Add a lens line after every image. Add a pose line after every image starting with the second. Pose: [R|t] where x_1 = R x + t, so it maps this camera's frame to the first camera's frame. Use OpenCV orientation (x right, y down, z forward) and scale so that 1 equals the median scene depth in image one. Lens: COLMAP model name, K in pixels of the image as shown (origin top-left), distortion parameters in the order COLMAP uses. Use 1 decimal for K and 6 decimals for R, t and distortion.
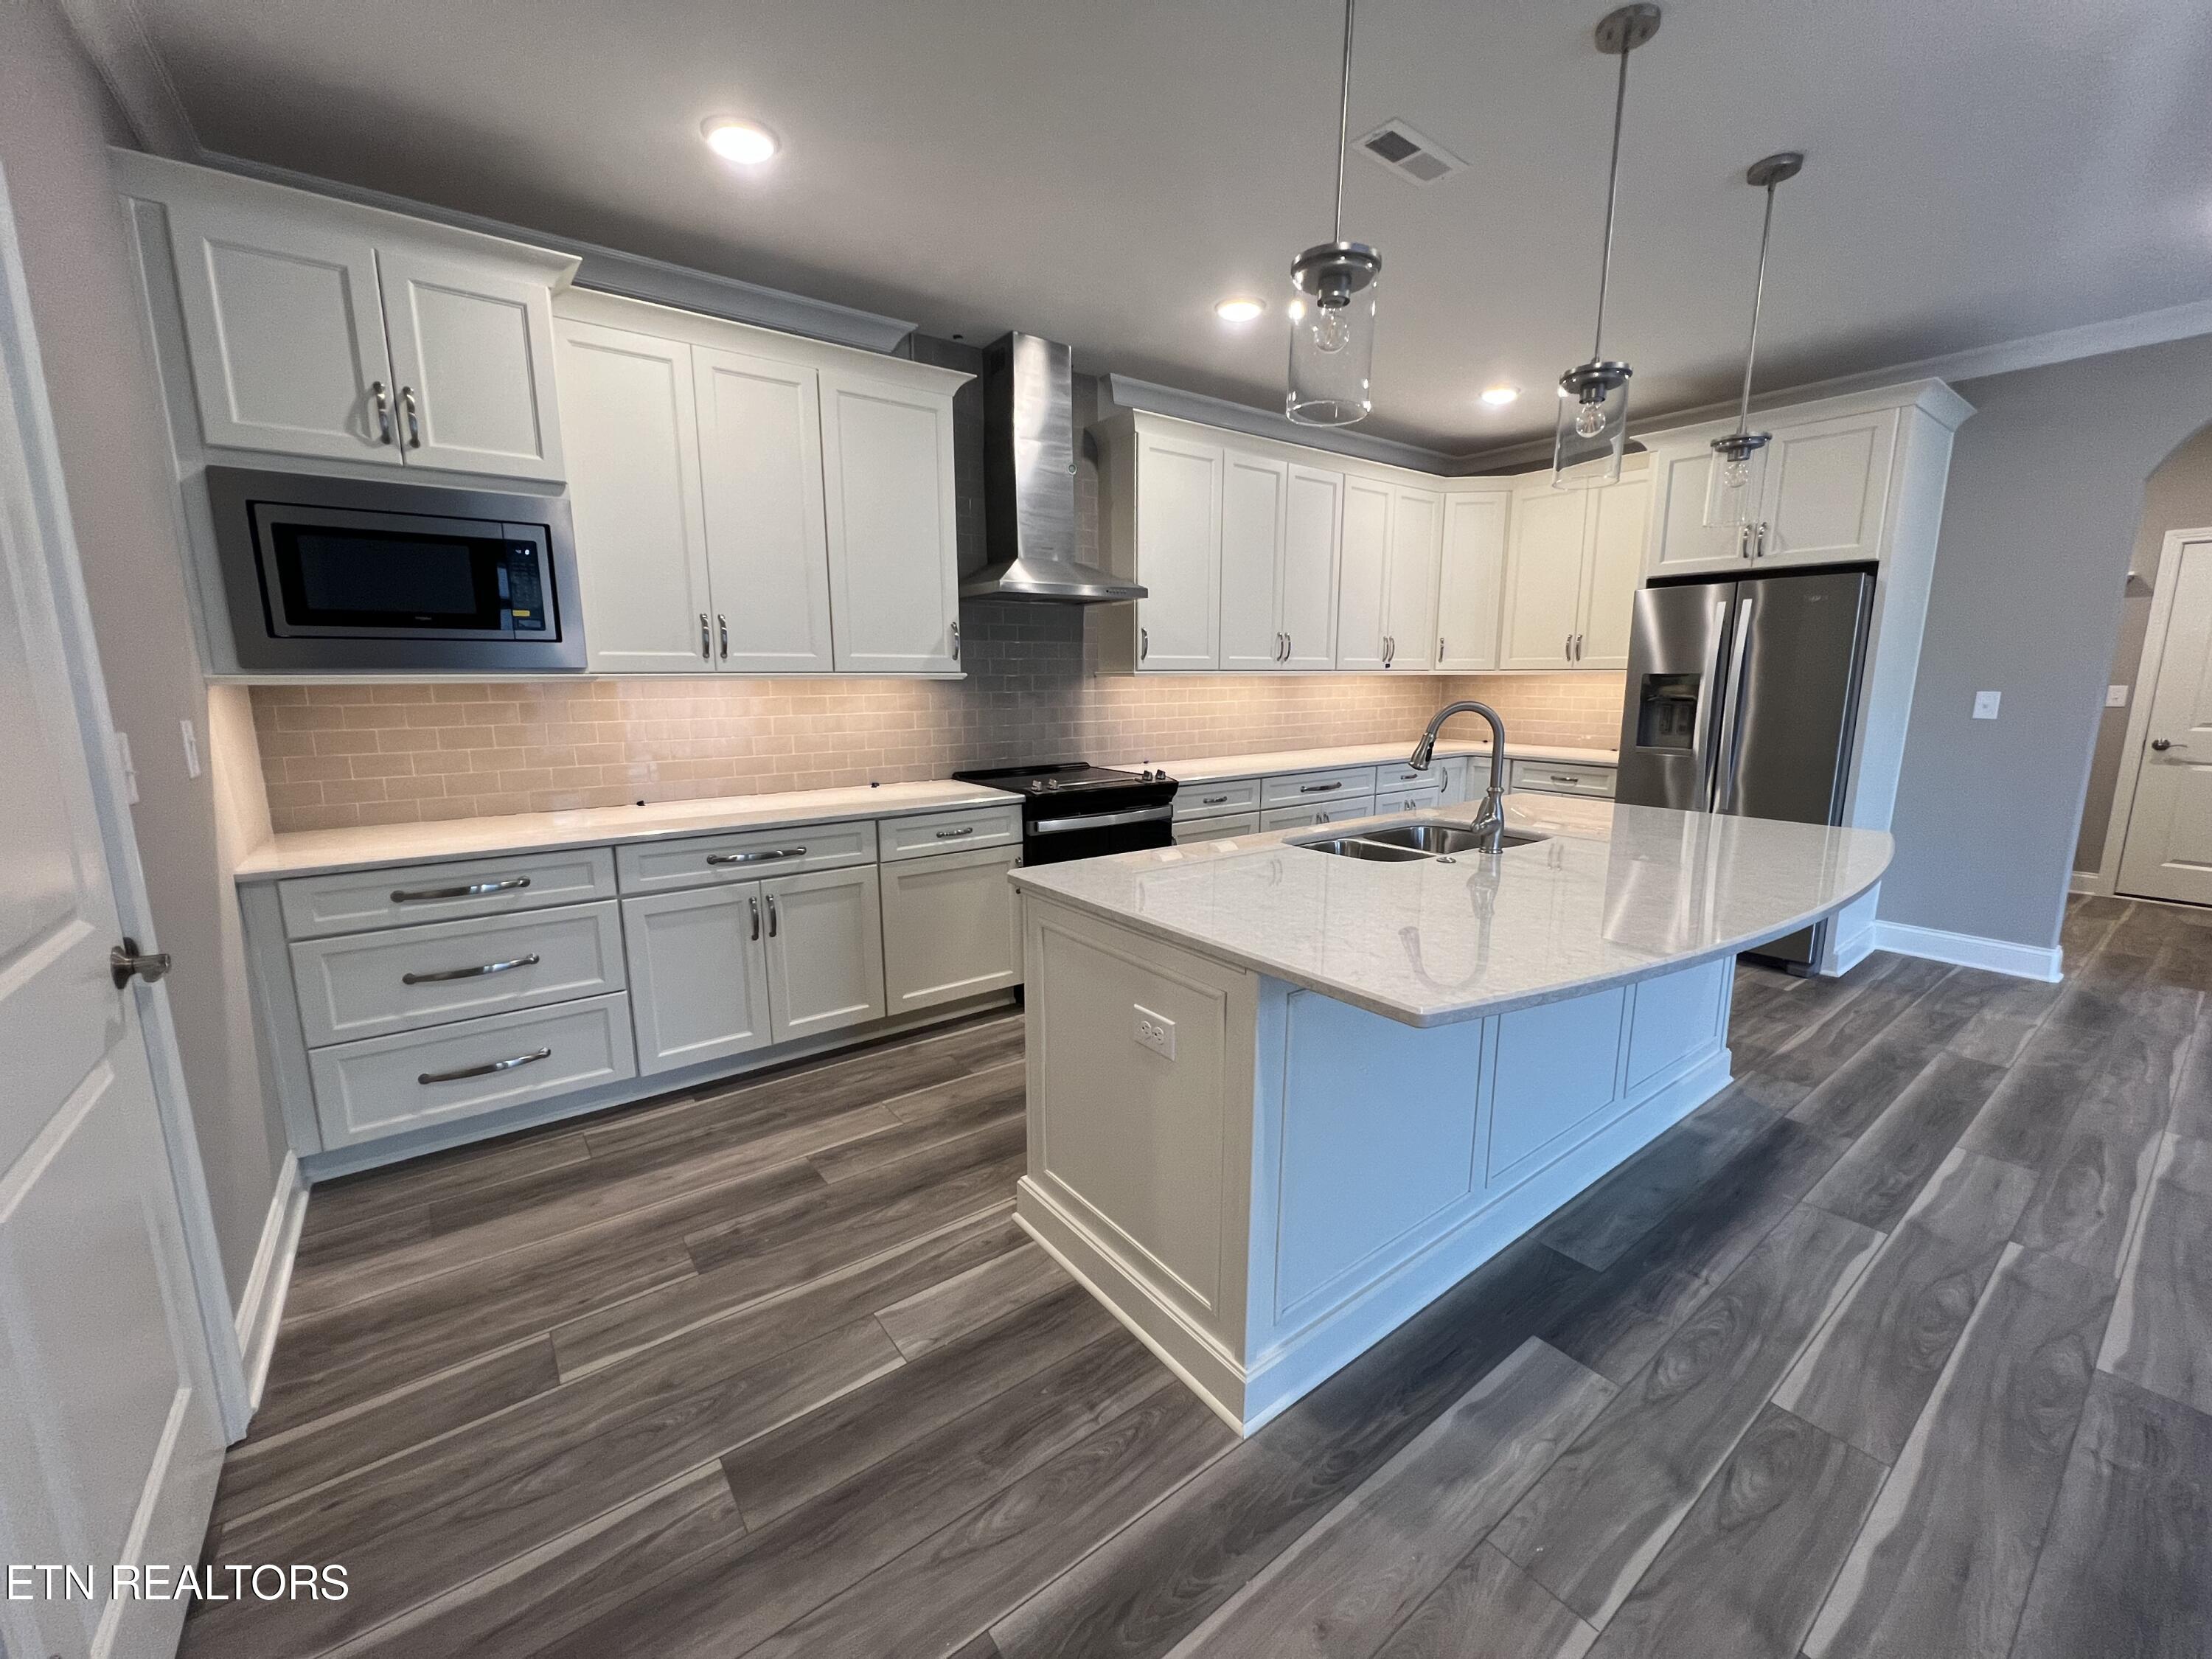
lens RADIAL K [[883.4, 0, 1114.7], [0, 883.4, 822.9], [0, 0, 1]] dist [-0.002691, -0.000141]
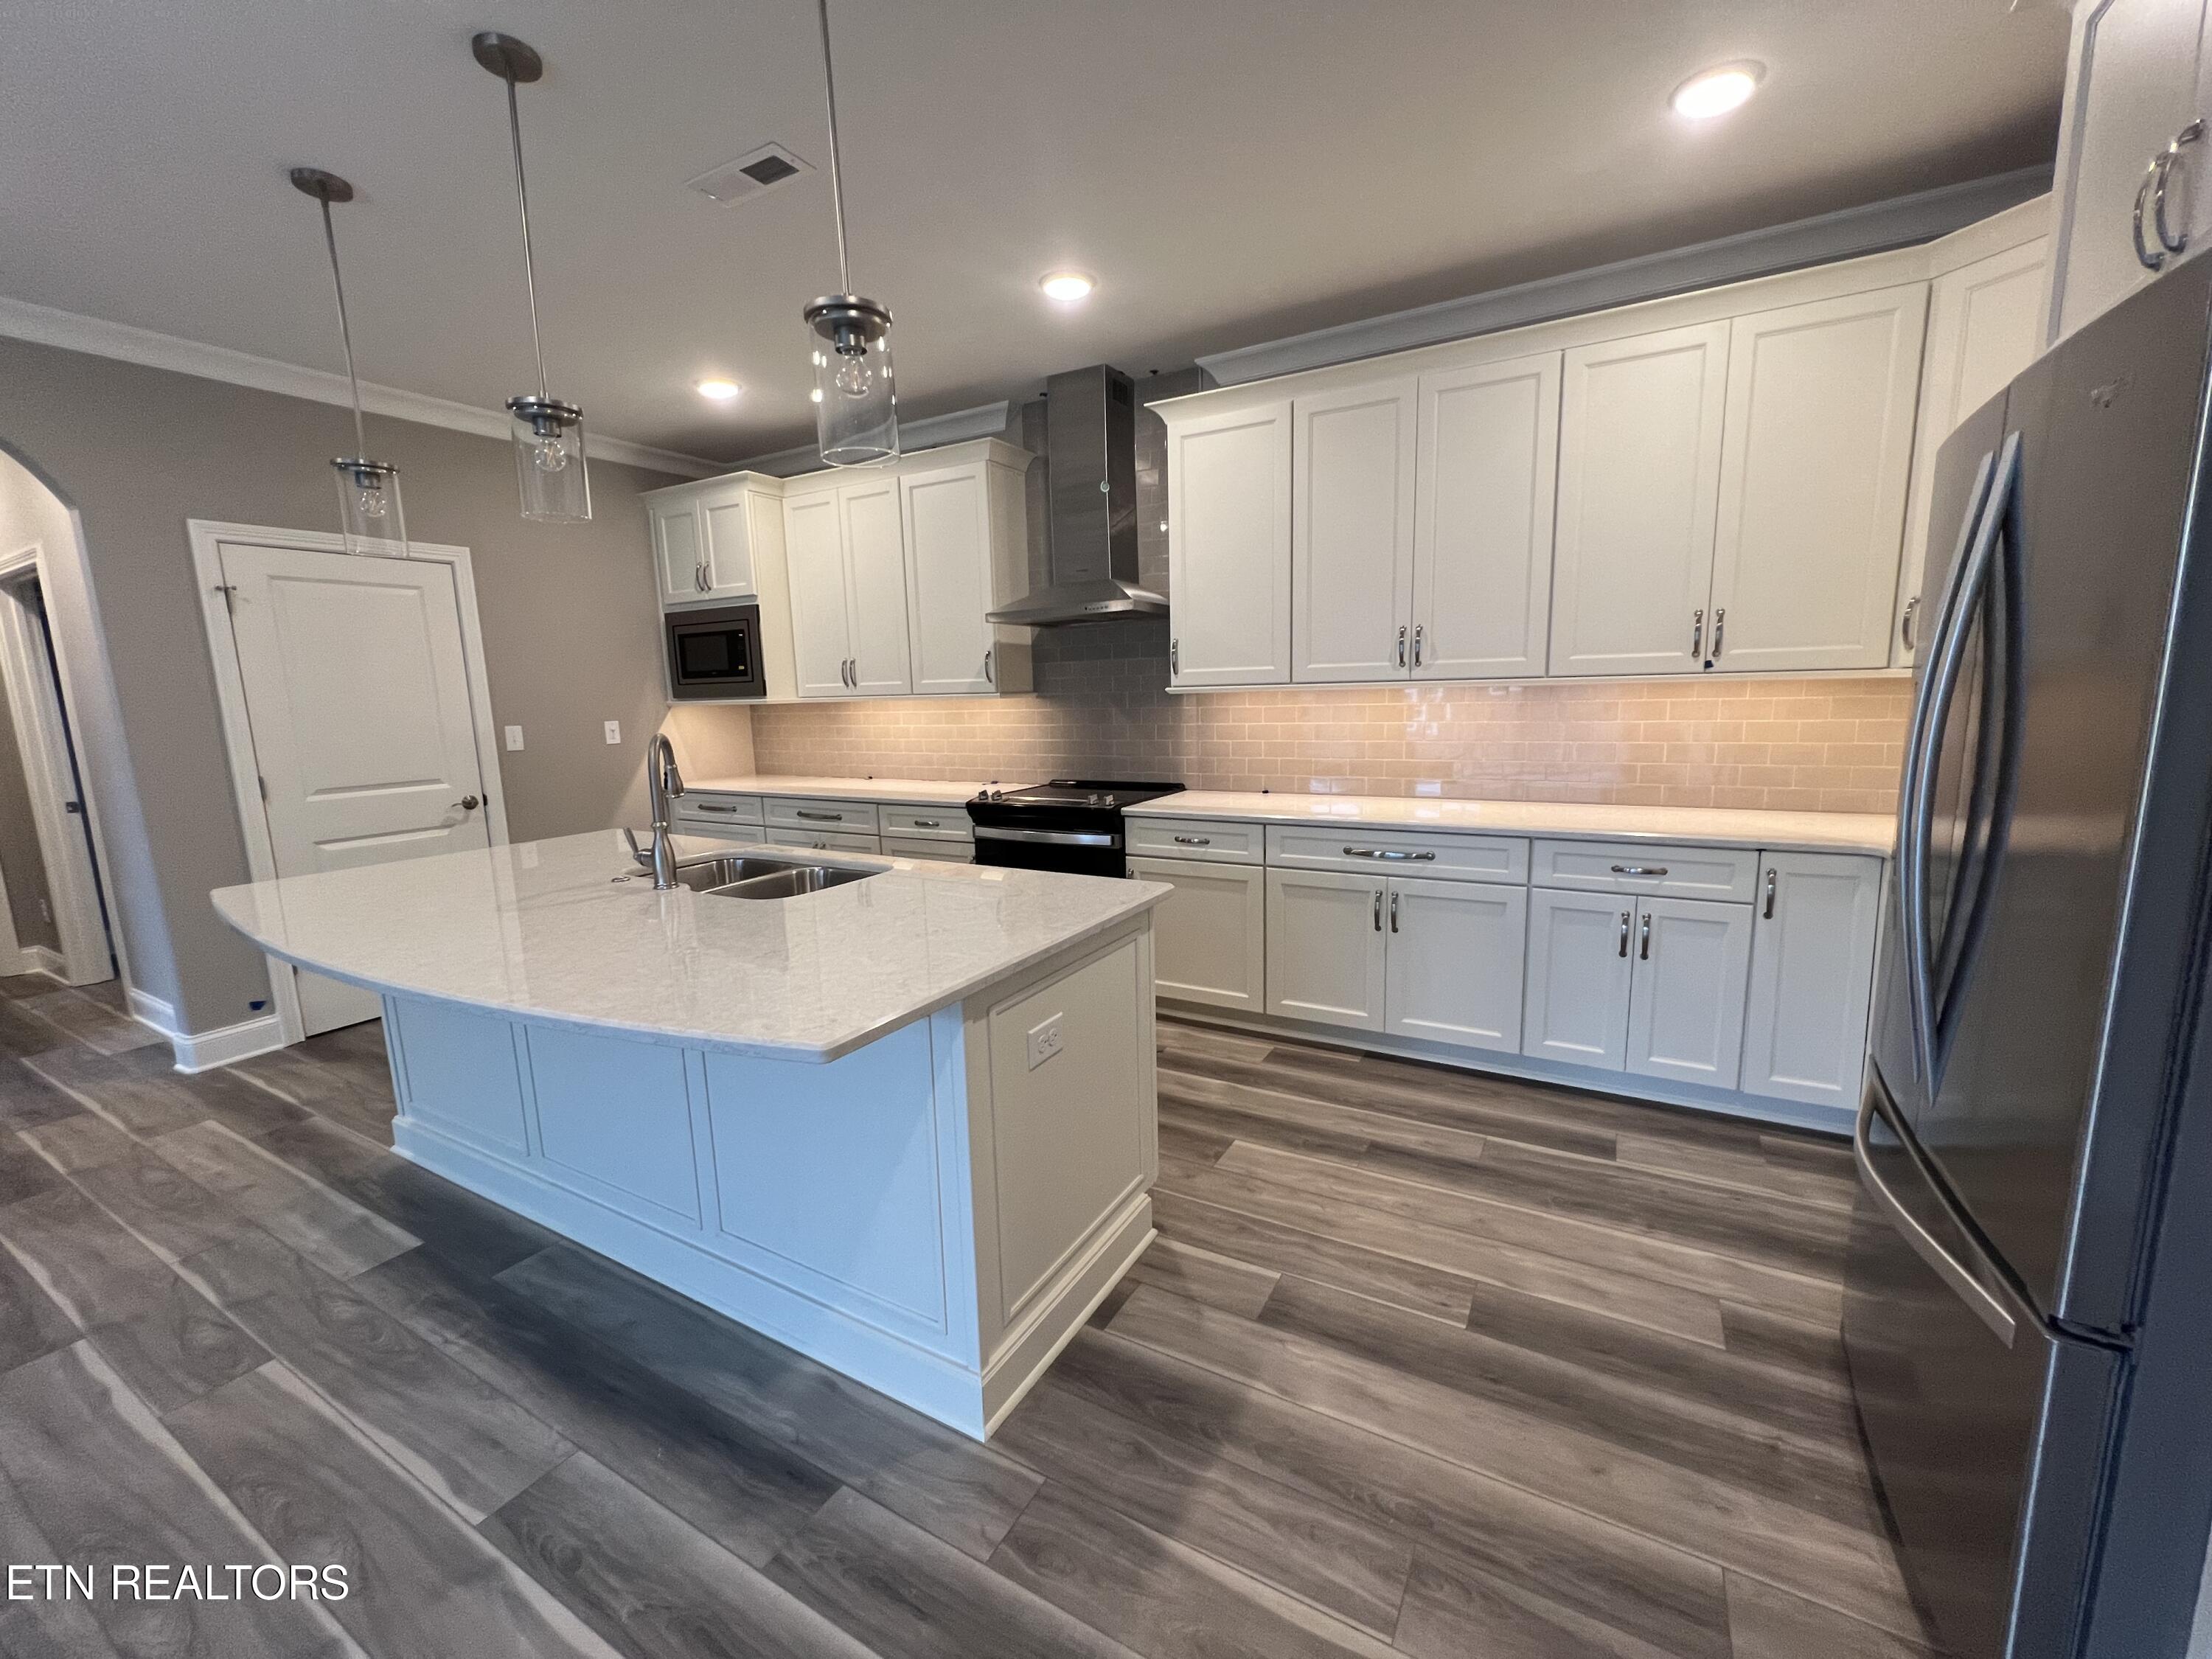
lens RADIAL K [[883.4, 0, 1125.5], [0, 883.4, 832.7], [0, 0, 1]] dist [-0.002691, -0.000141]
pose [[0.403615, 0.143215, -0.903651, 1.529820], [-0.125594, 0.986996, 0.100328, -0.197335], [0.906268, 0.072999, 0.416353, 1.060682]]
